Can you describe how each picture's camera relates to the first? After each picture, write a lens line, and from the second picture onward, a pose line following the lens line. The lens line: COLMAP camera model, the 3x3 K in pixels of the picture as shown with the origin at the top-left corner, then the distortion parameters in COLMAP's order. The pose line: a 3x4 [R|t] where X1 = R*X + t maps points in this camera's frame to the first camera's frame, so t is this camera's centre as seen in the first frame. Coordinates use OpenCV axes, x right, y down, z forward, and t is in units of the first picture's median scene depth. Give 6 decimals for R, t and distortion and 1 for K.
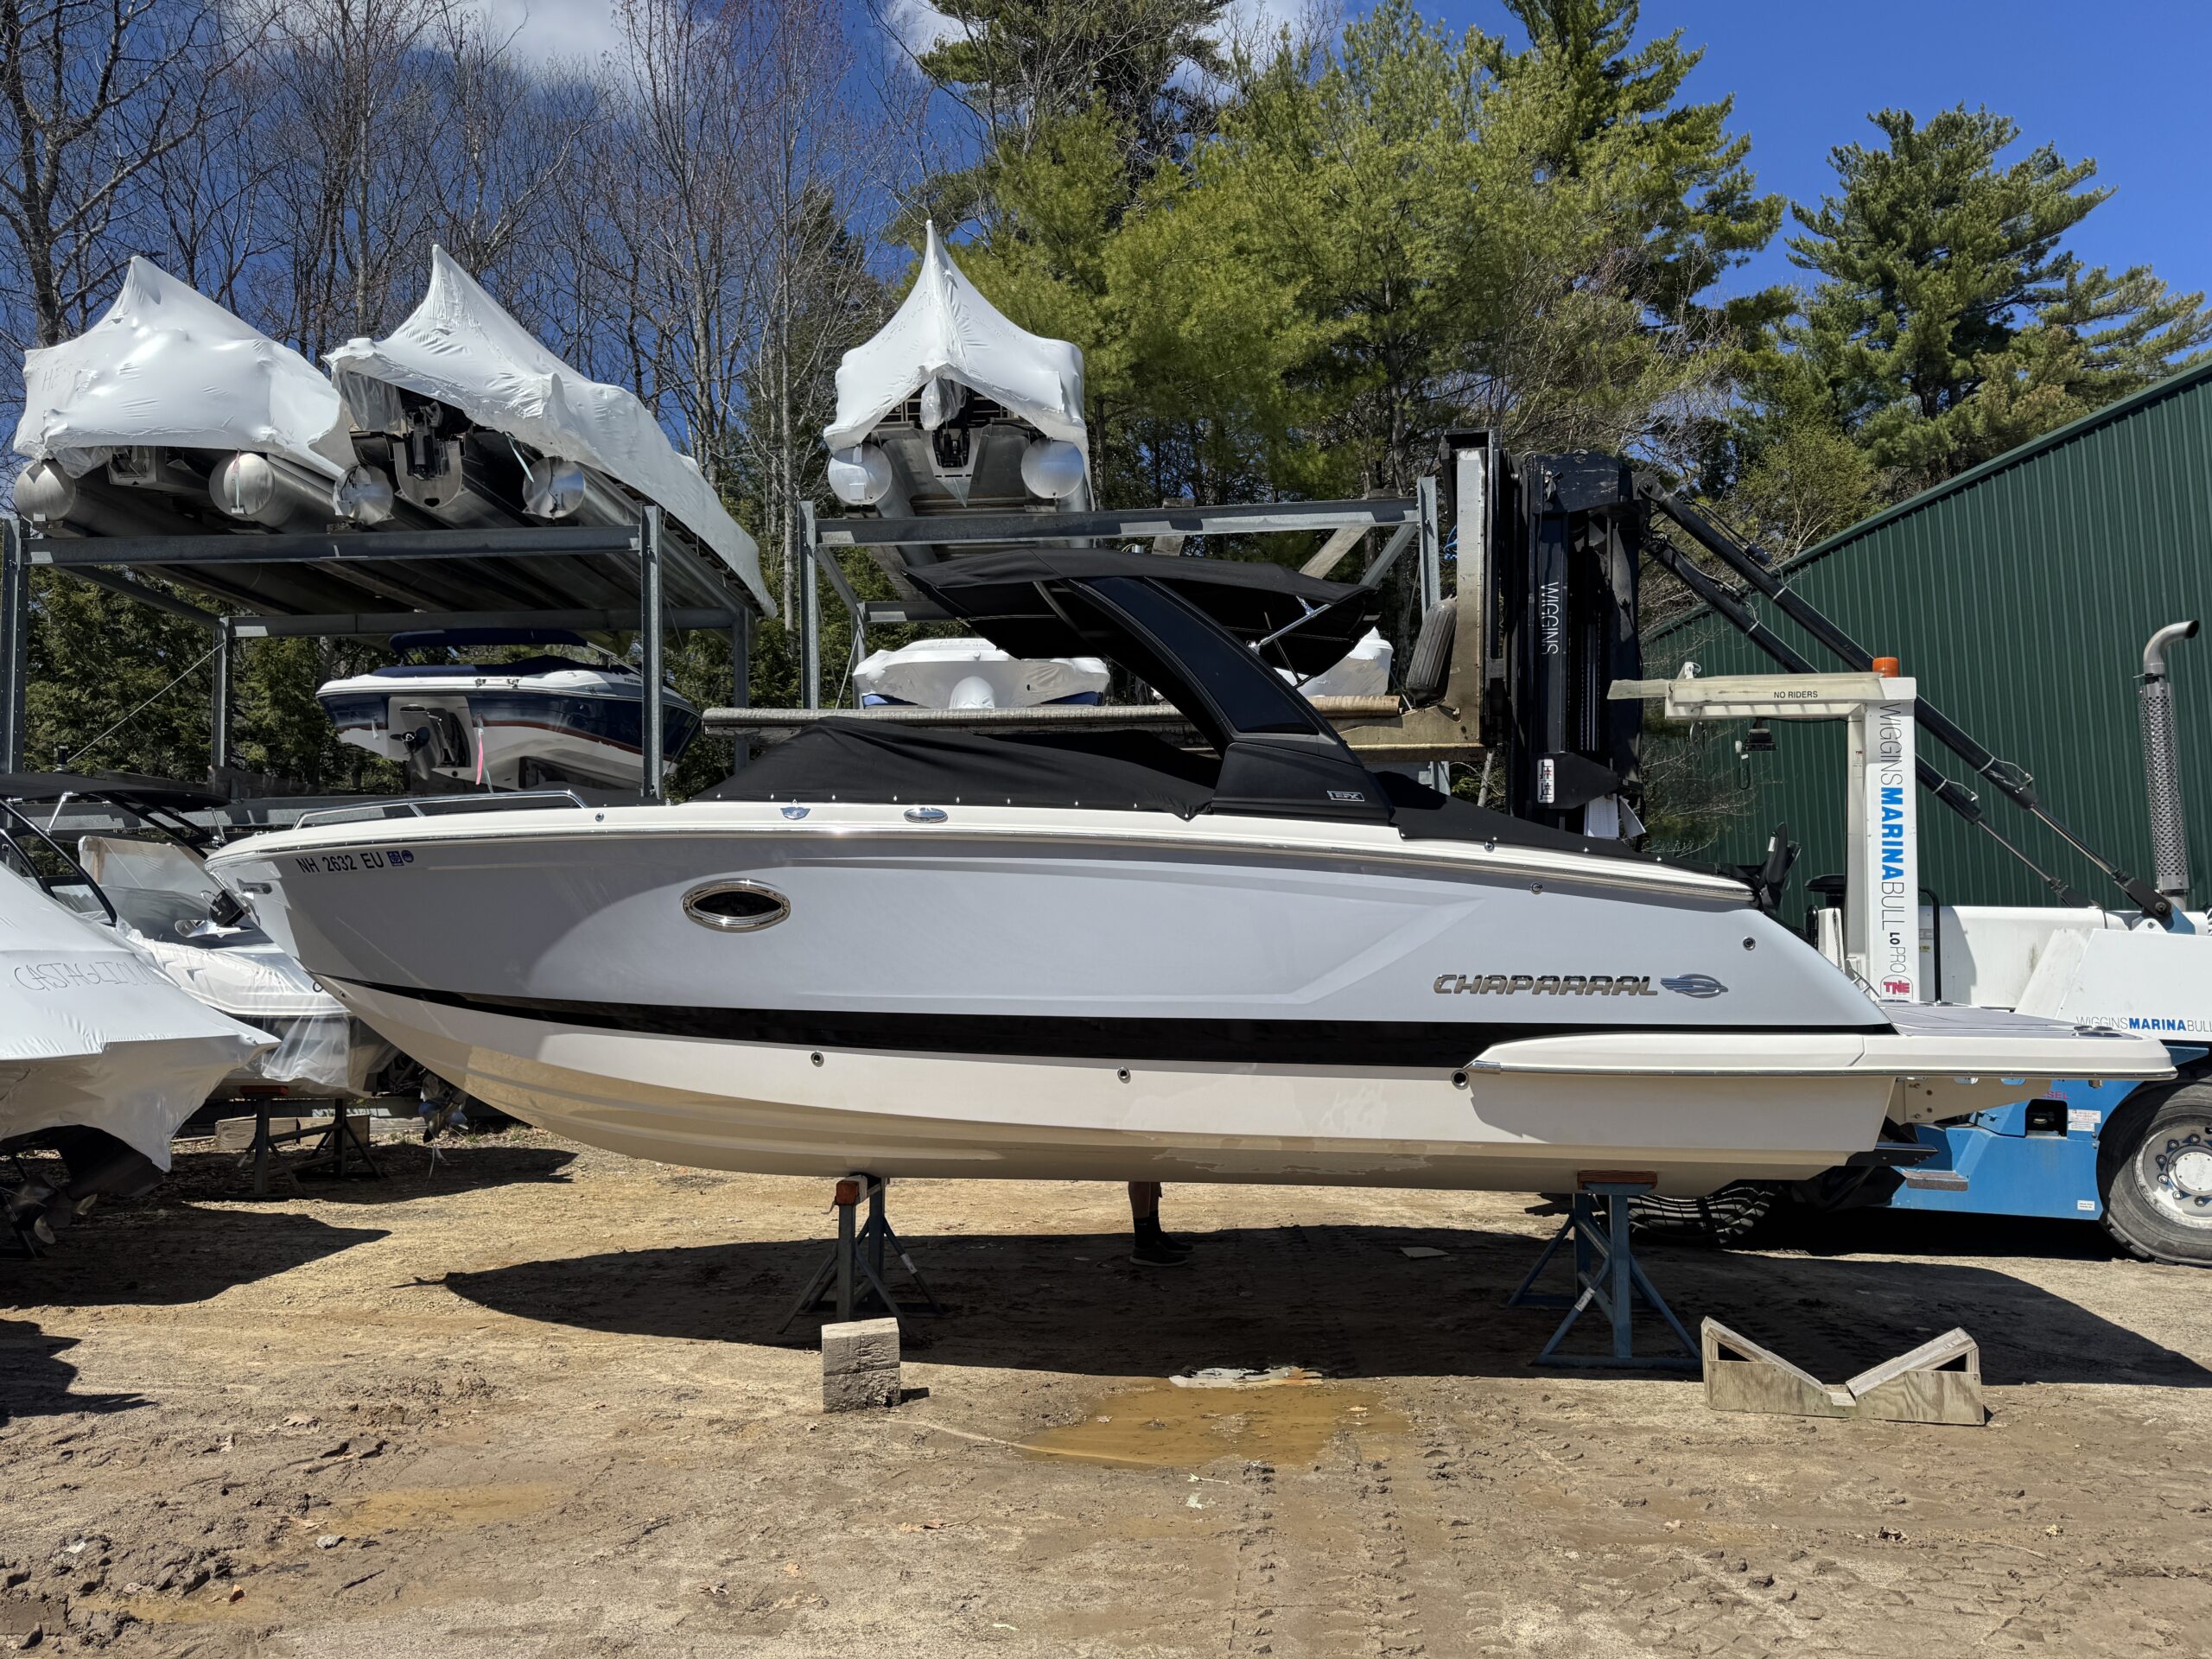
lens RADIAL K [[1537.5, 0, 1109.9], [0, 1537.5, 815.1], [0, 0, 1]] dist [0.025799, -0.030600]
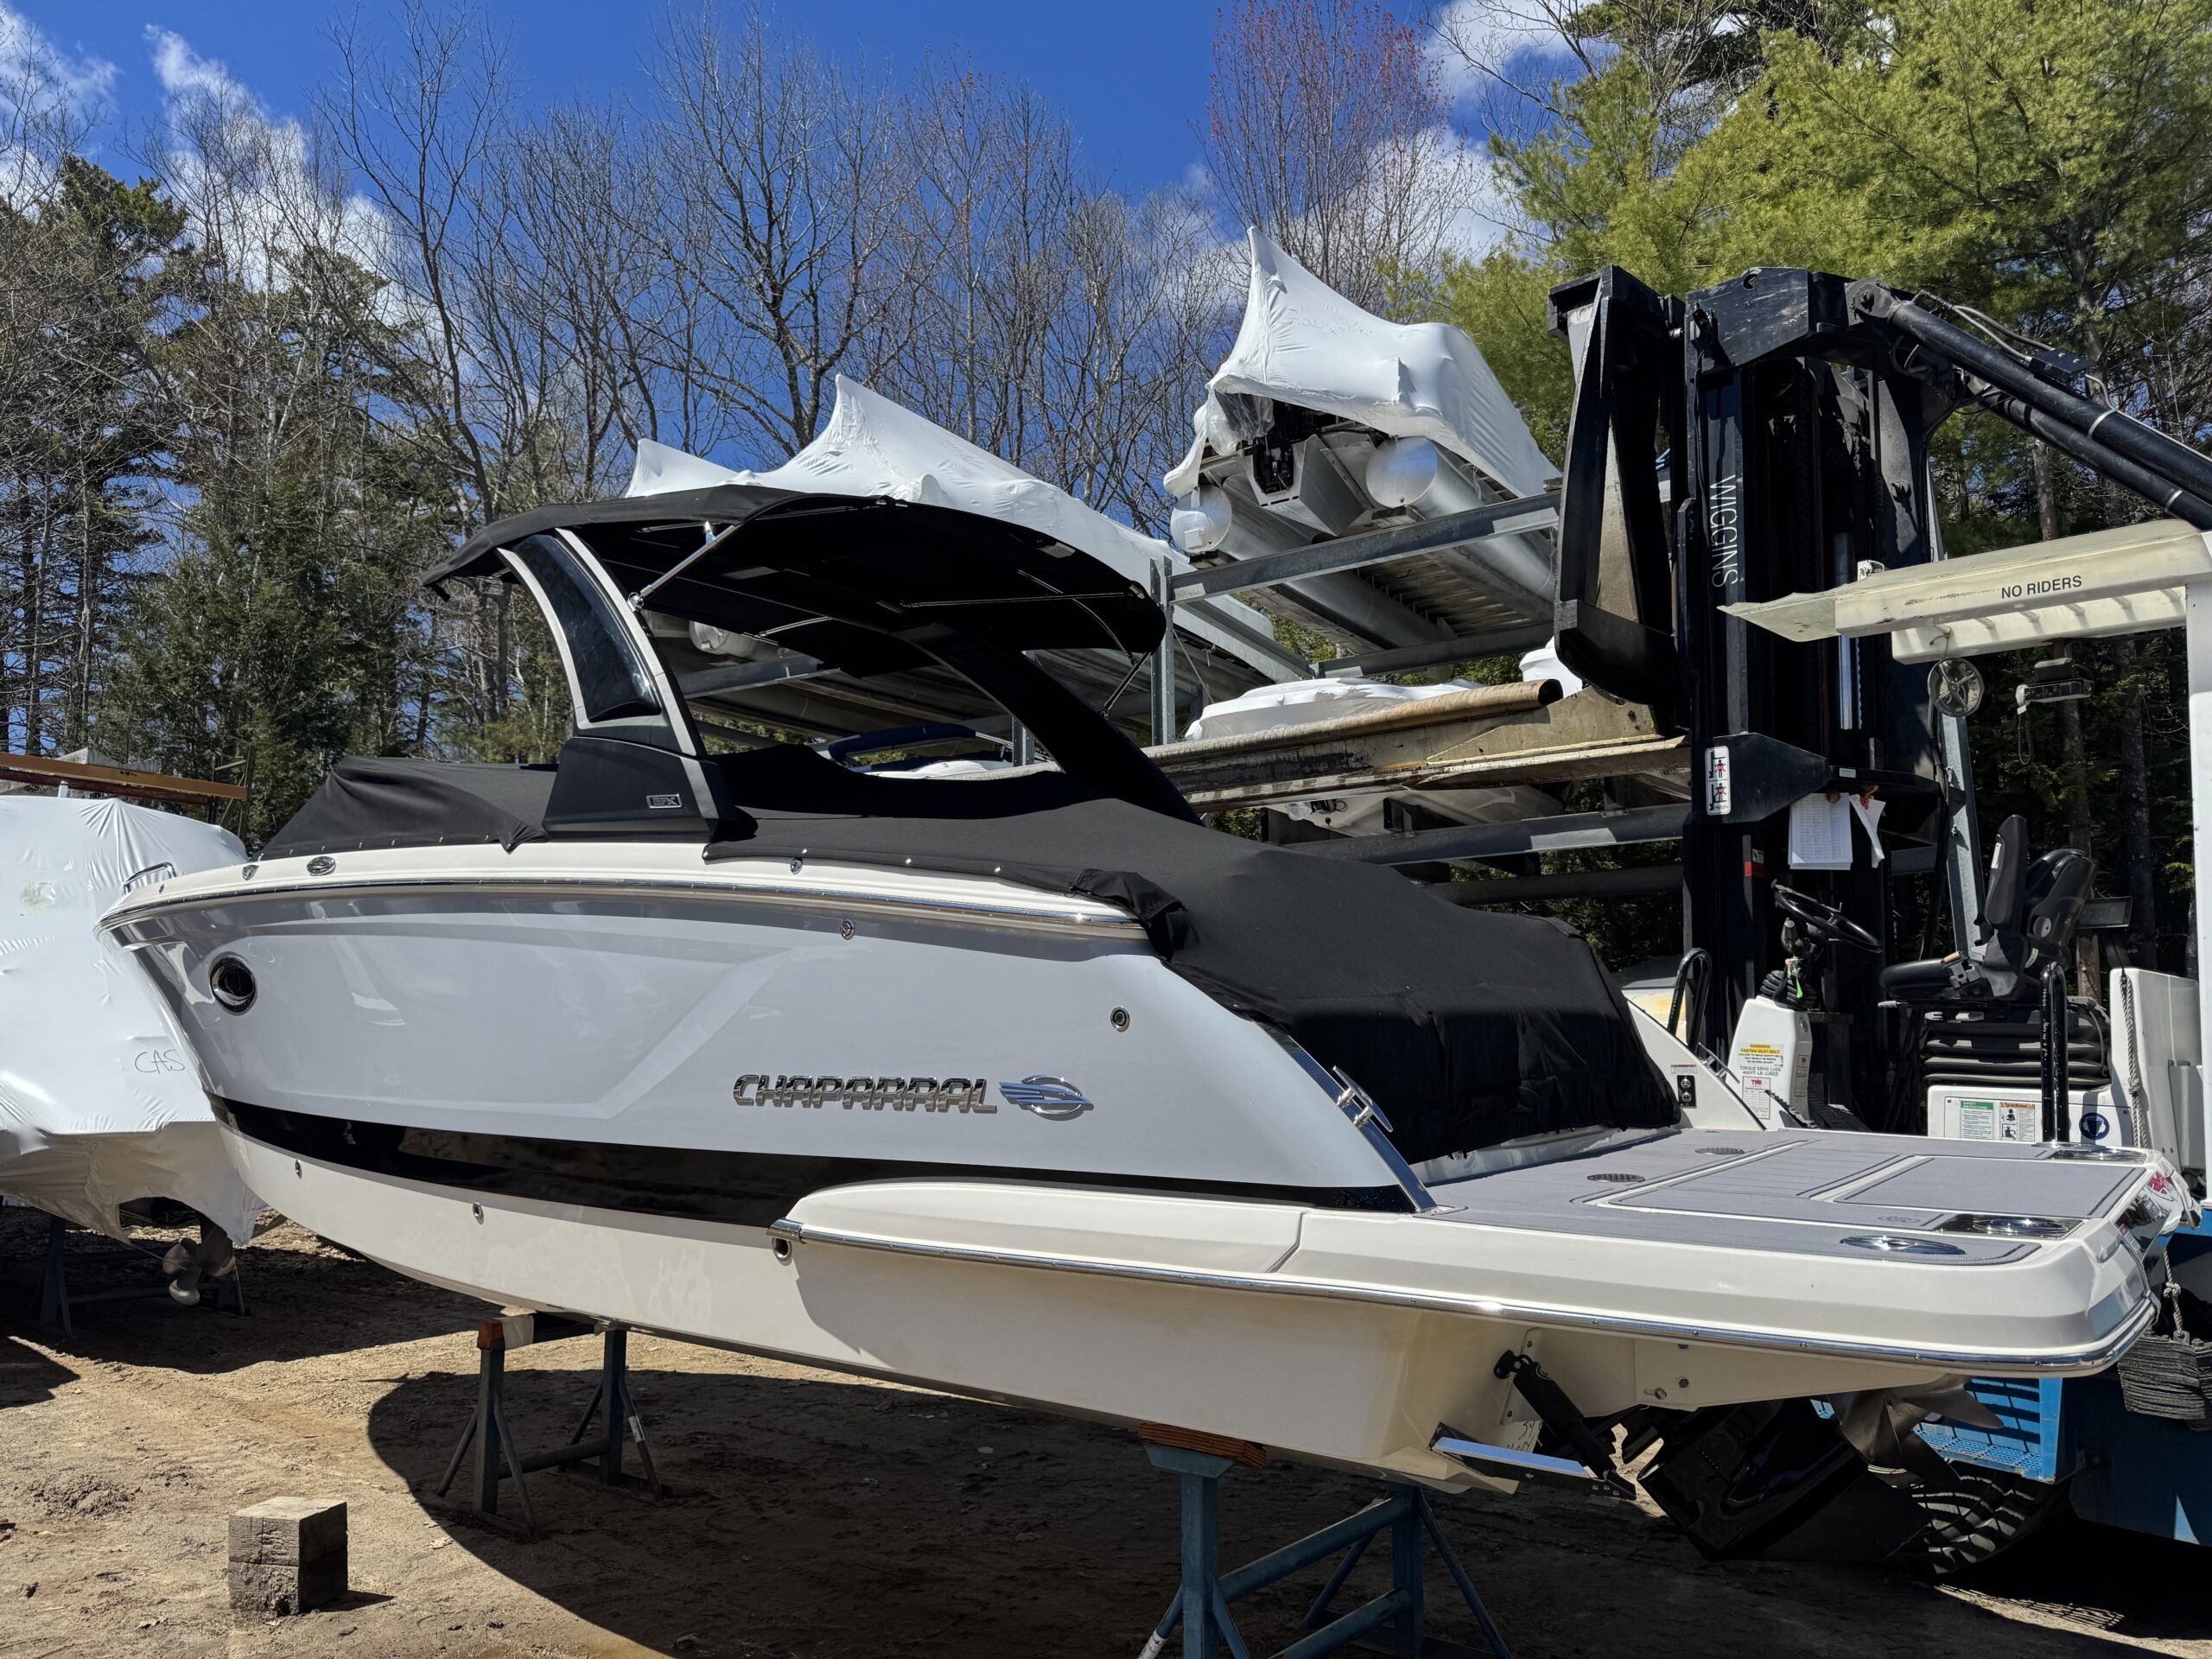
lens RADIAL K [[1537.5, 0, 1116.0], [0, 1537.5, 837.7], [0, 0, 1]] dist [0.025799, -0.030600]
pose [[0.856561, -0.063781, -0.512089, 0.445106], [0.038531, 0.997467, -0.059785, 0.034091], [0.514605, 0.031478, 0.856849, 0.360741]]
